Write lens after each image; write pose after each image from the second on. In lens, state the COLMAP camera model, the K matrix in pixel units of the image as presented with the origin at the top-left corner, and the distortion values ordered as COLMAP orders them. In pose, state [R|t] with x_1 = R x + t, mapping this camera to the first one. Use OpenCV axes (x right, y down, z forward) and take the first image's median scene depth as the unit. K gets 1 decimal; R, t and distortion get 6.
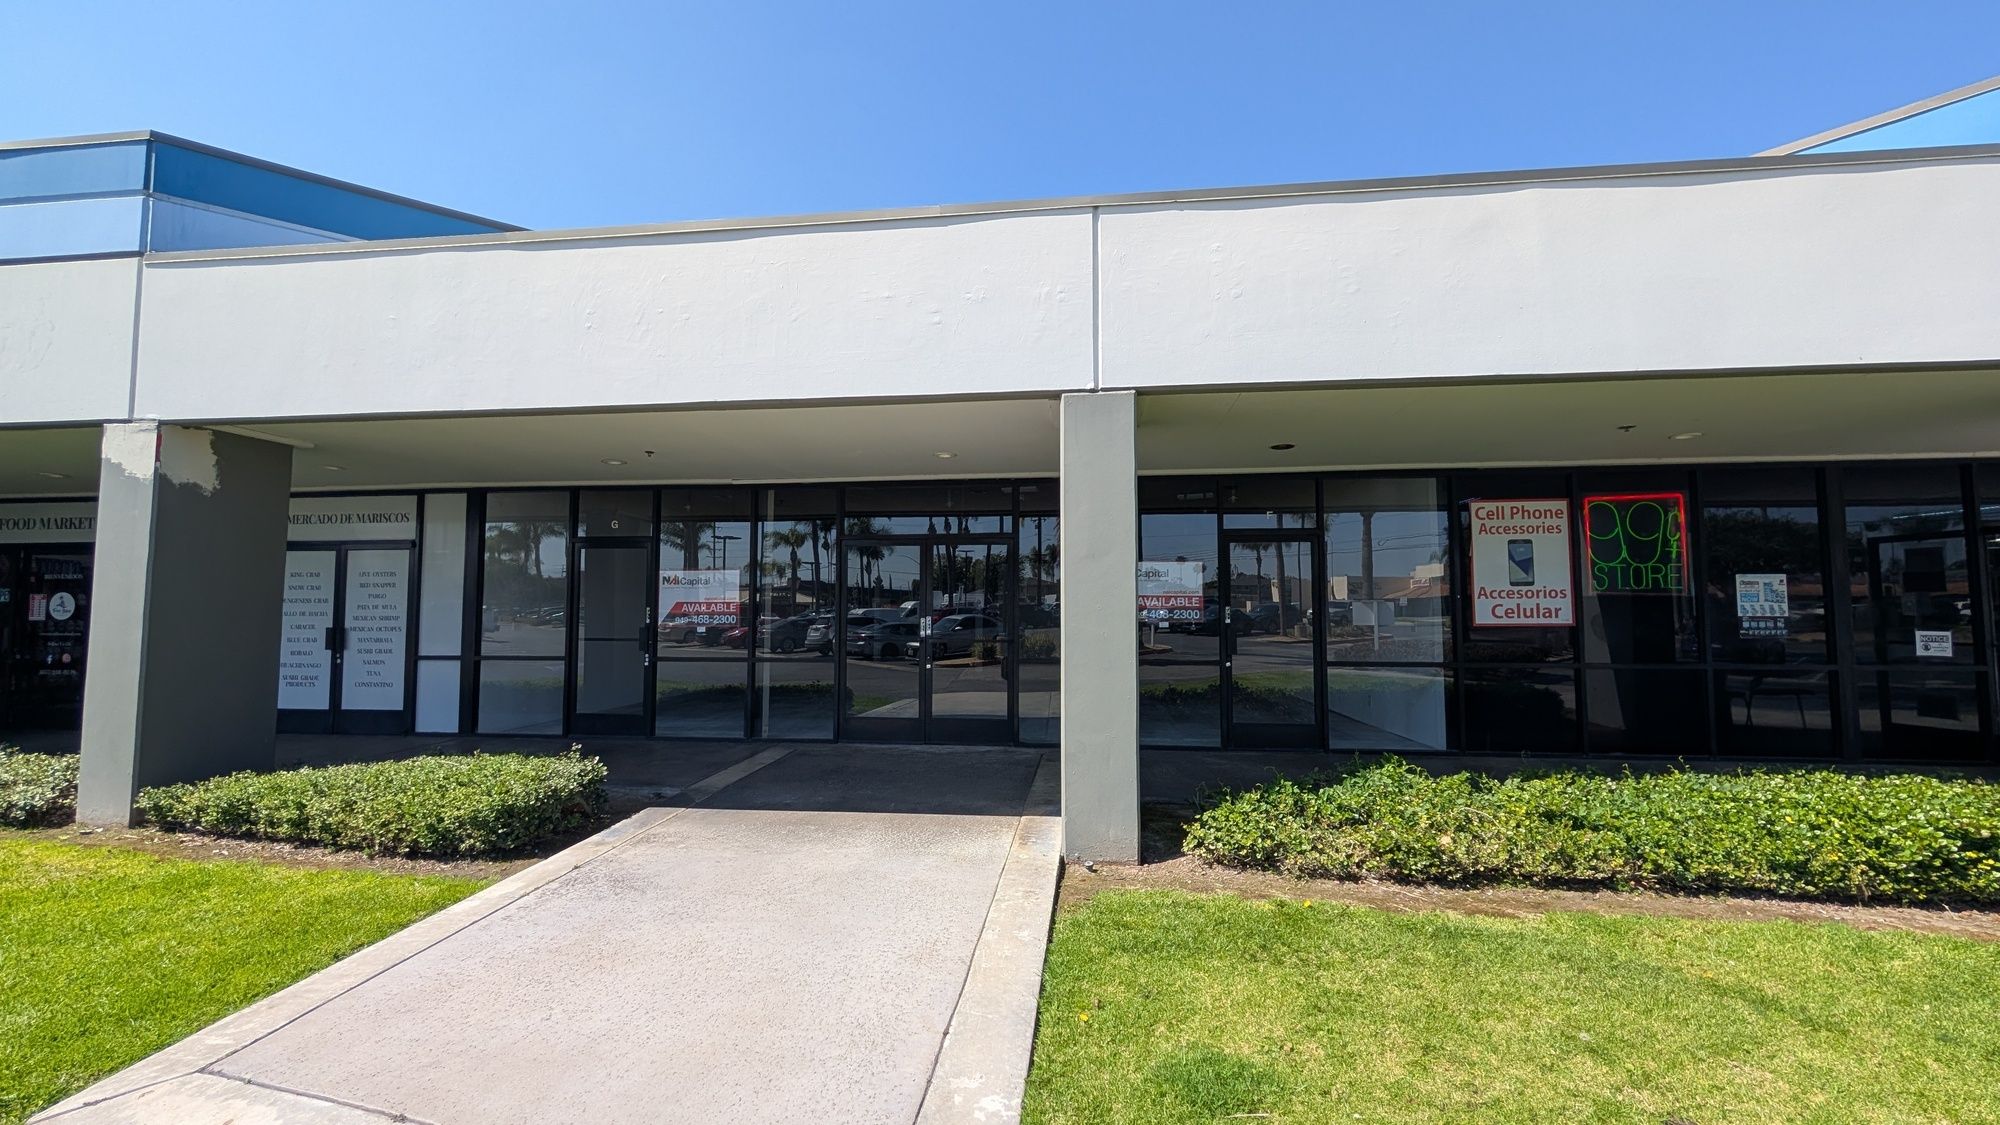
lens RADIAL K [[760.2, 0, 997.1], [0, 760.2, 559.4], [0, 0, 1]] dist [-0.002676, -0.000118]
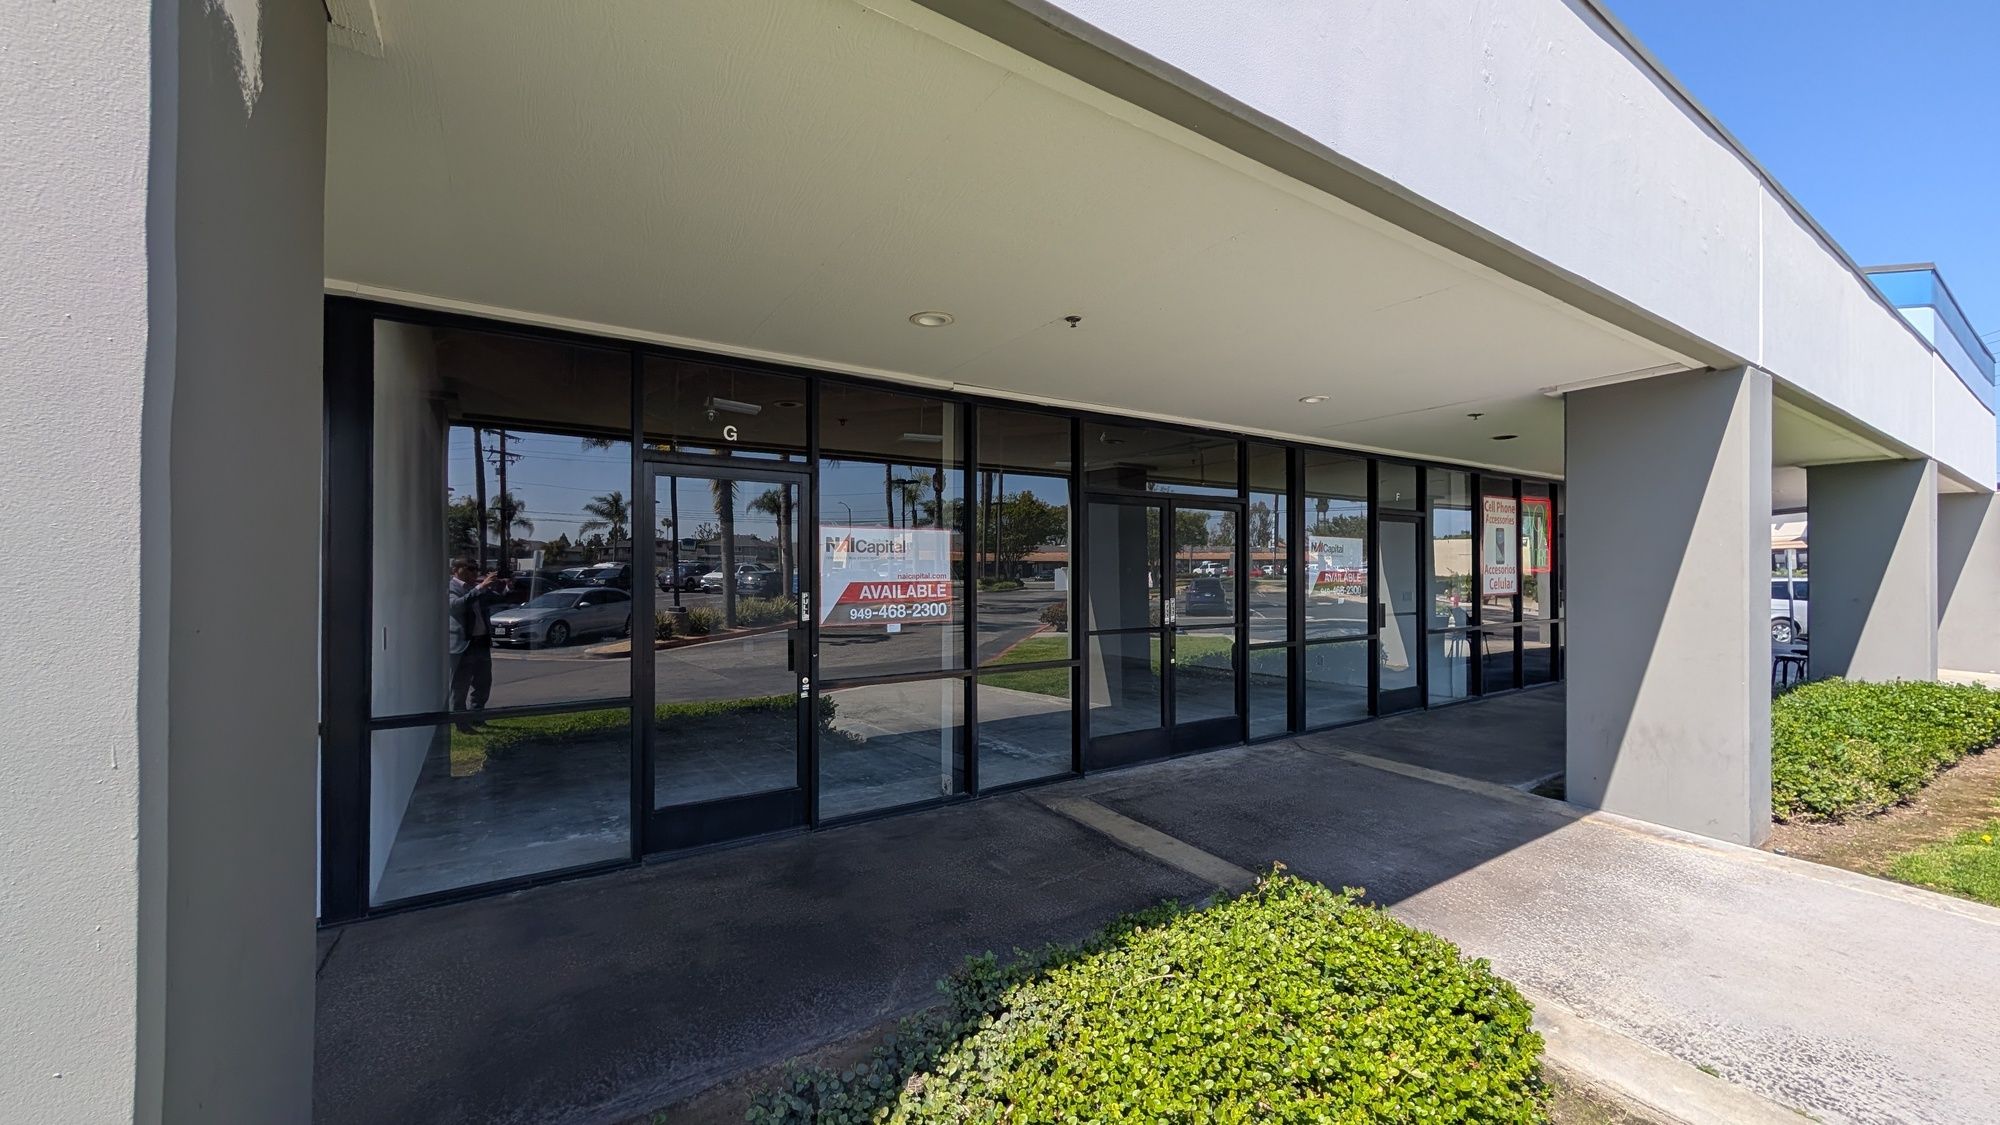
lens RADIAL K [[760.2, 0, 995.9], [0, 760.2, 562.5], [0, 0, 1]] dist [-0.002676, -0.000118]
pose [[0.774968, 0.006559, 0.631966, -0.715237], [-0.037609, 0.998653, 0.035754, 0.017004], [-0.630880, -0.051476, 0.774171, 0.498133]]
